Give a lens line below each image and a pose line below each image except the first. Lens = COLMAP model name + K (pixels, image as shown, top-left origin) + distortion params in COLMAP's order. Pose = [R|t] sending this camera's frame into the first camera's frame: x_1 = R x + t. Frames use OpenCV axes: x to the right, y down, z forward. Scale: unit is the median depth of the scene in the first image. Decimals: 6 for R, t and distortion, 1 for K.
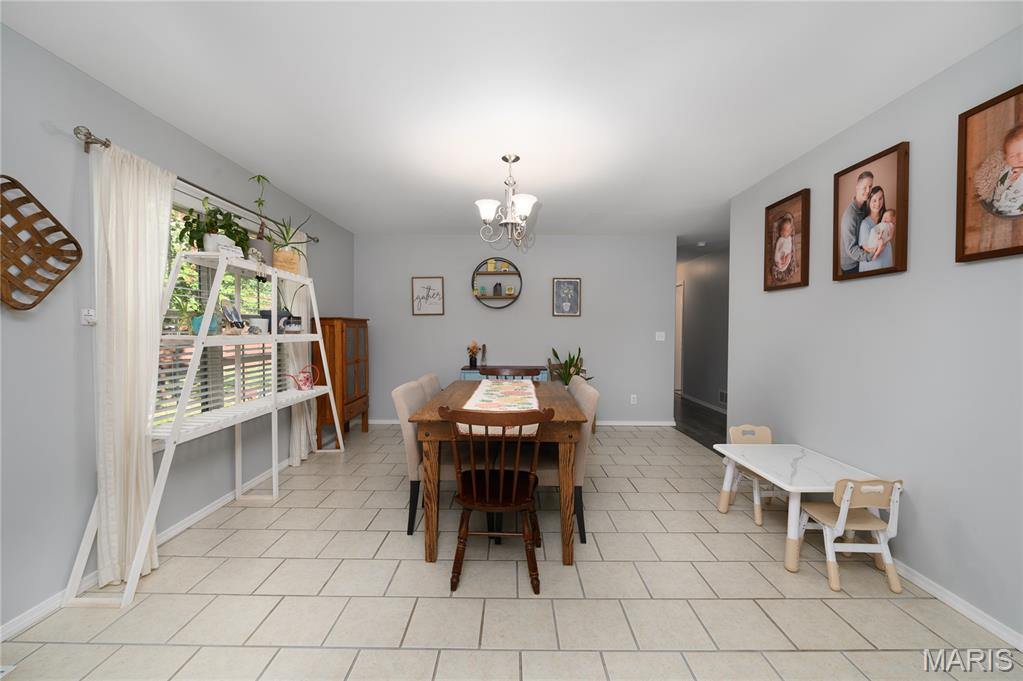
lens RADIAL K [[418.0, 0, 506.7], [0, 418.0, 341.4], [0, 0, 1]] dist [0.012749, -0.000915]
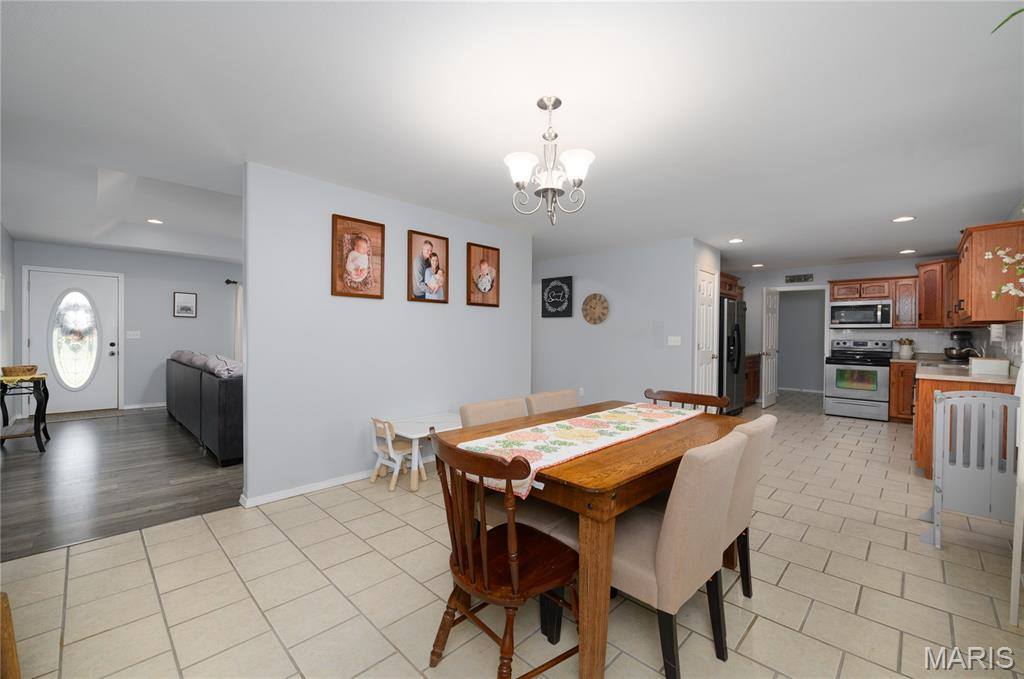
lens RADIAL K [[419.2, 0, 518.3], [0, 419.2, 337.8], [0, 0, 1]] dist [-0.008654, 0.000126]
pose [[-0.722383, -0.009154, 0.691433, -0.568194], [0.011806, 0.999603, 0.025568, -0.048027], [-0.691392, 0.026633, -0.721988, 1.927999]]
